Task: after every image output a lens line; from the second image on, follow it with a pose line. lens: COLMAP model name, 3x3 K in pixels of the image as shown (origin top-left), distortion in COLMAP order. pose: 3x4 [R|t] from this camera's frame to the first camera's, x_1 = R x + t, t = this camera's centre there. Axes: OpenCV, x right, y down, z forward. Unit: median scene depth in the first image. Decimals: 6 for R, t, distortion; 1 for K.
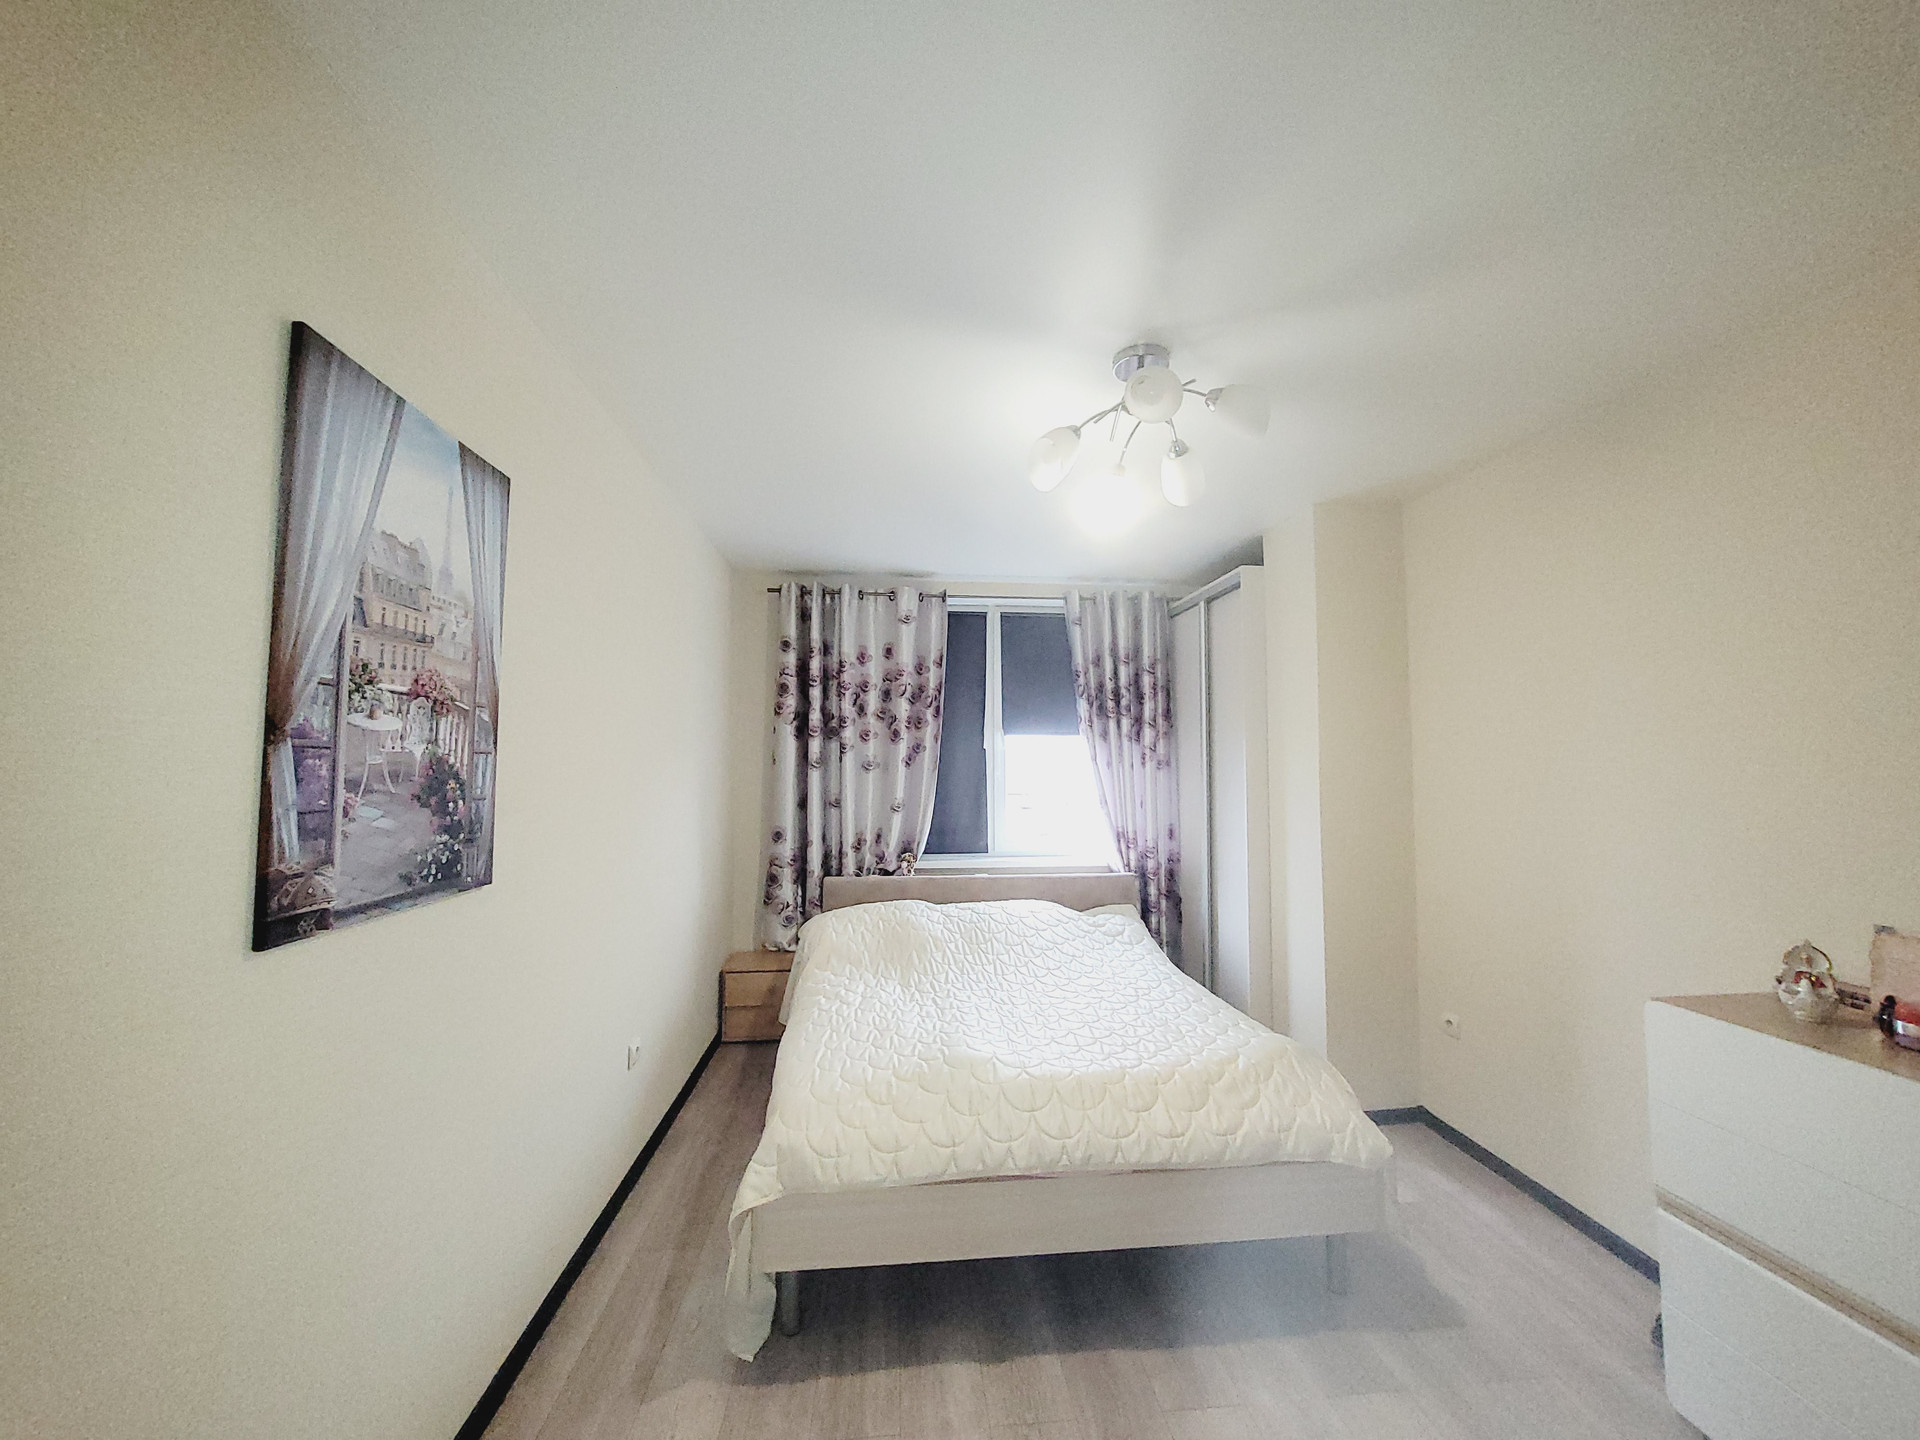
lens RADIAL K [[755.7, 0, 964.6], [0, 755.7, 728.4], [0, 0, 1]] dist [-0.002539, 0.000510]
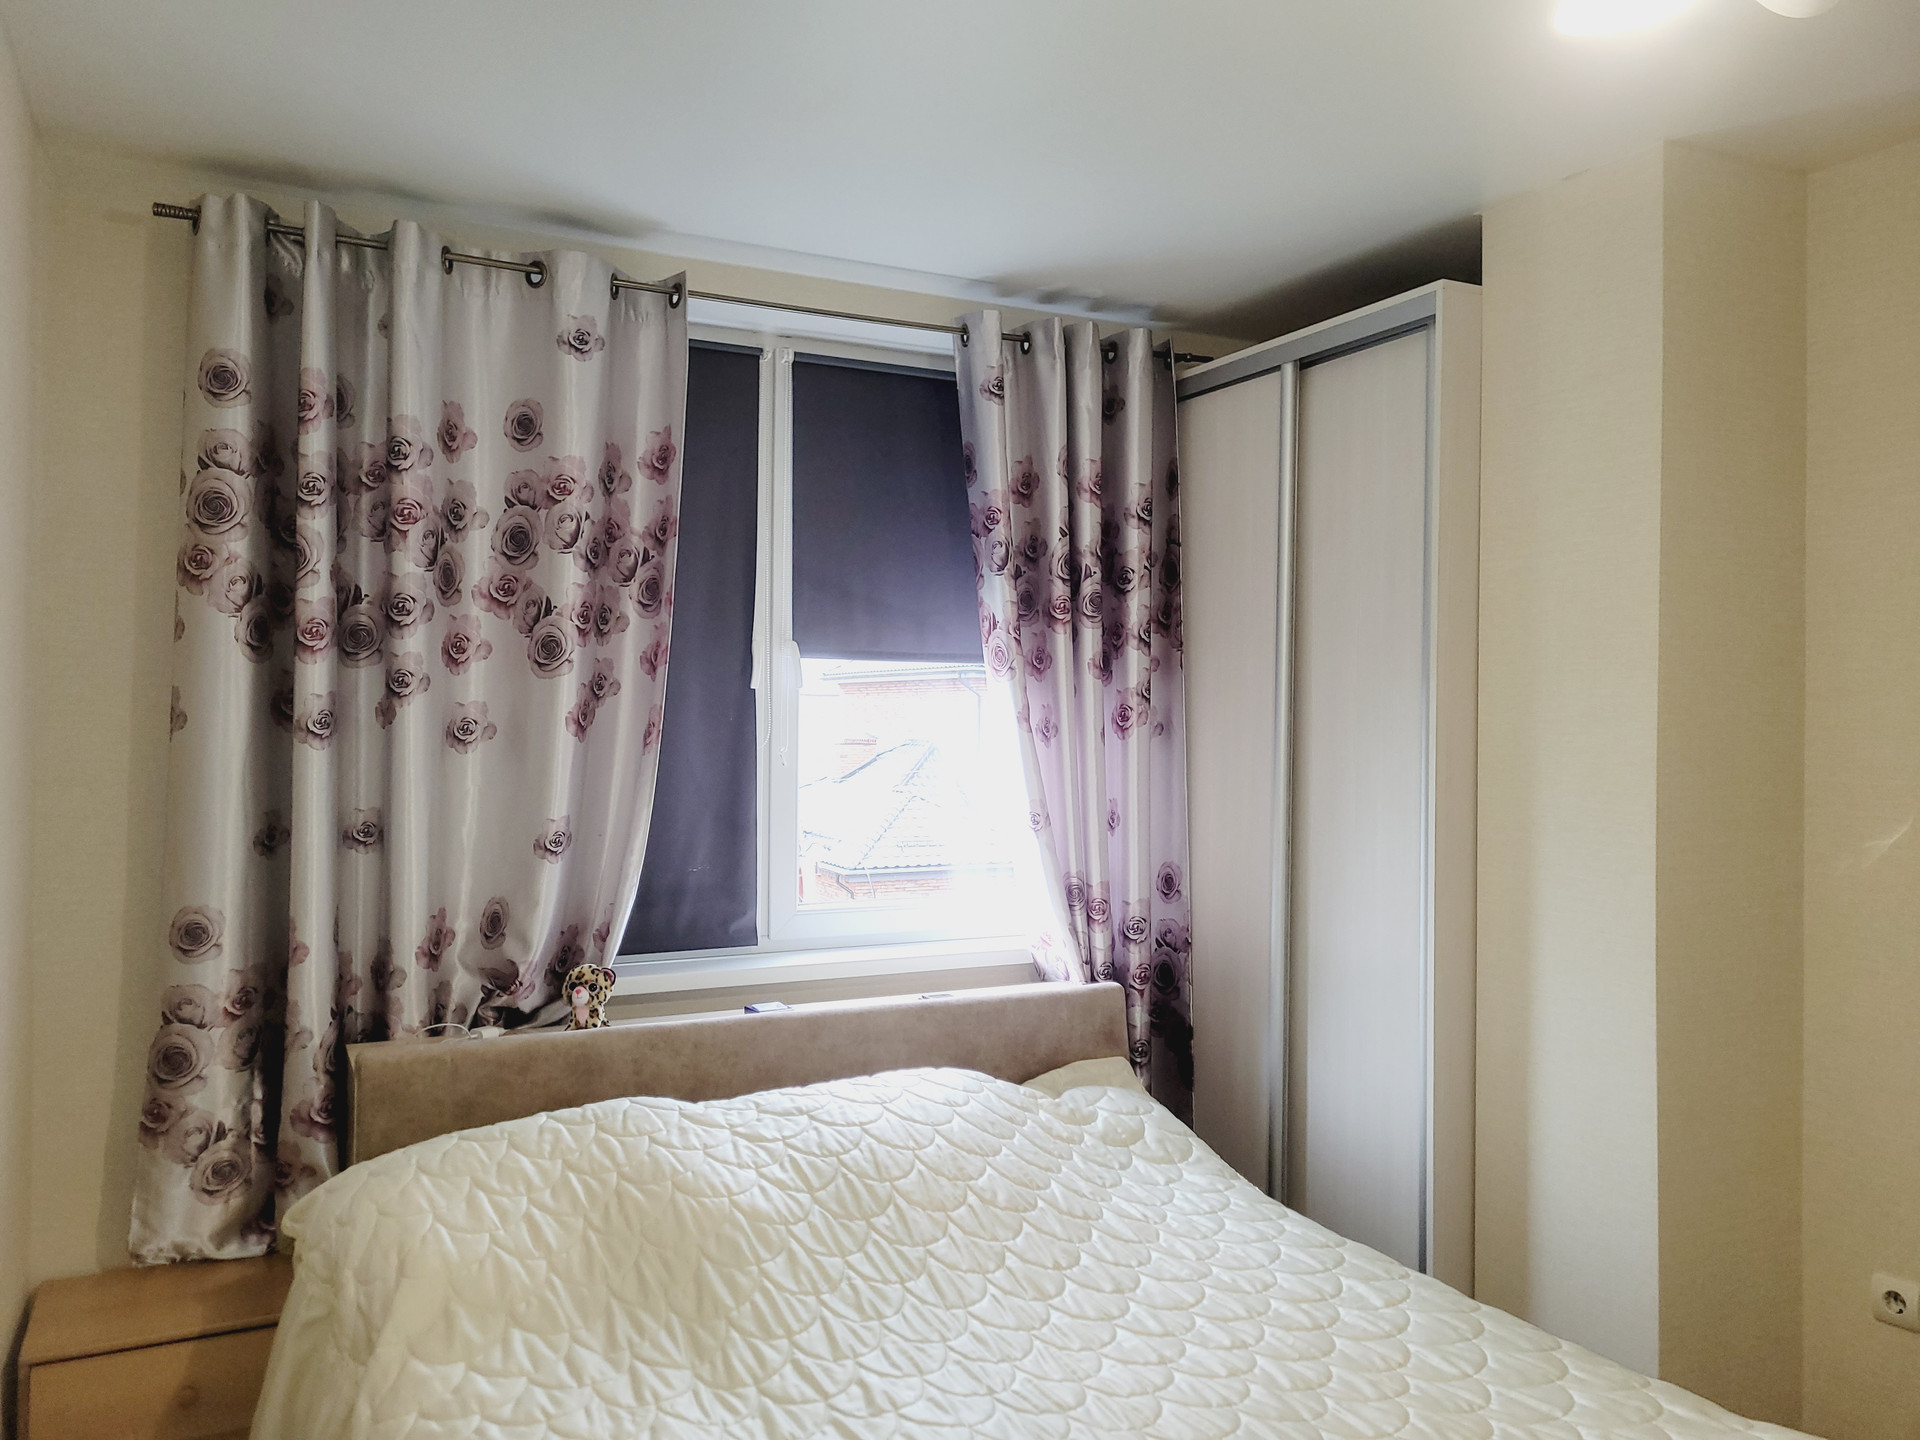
lens RADIAL K [[1453.6, 0, 958.3], [0, 1453.6, 705.2], [0, 0, 1]] dist [0.053708, -0.020182]
pose [[0.936959, 0.009876, 0.349301, -0.151997], [-0.024373, 0.999013, 0.037130, 0.003821], [-0.348589, -0.043303, 0.936275, 0.248341]]
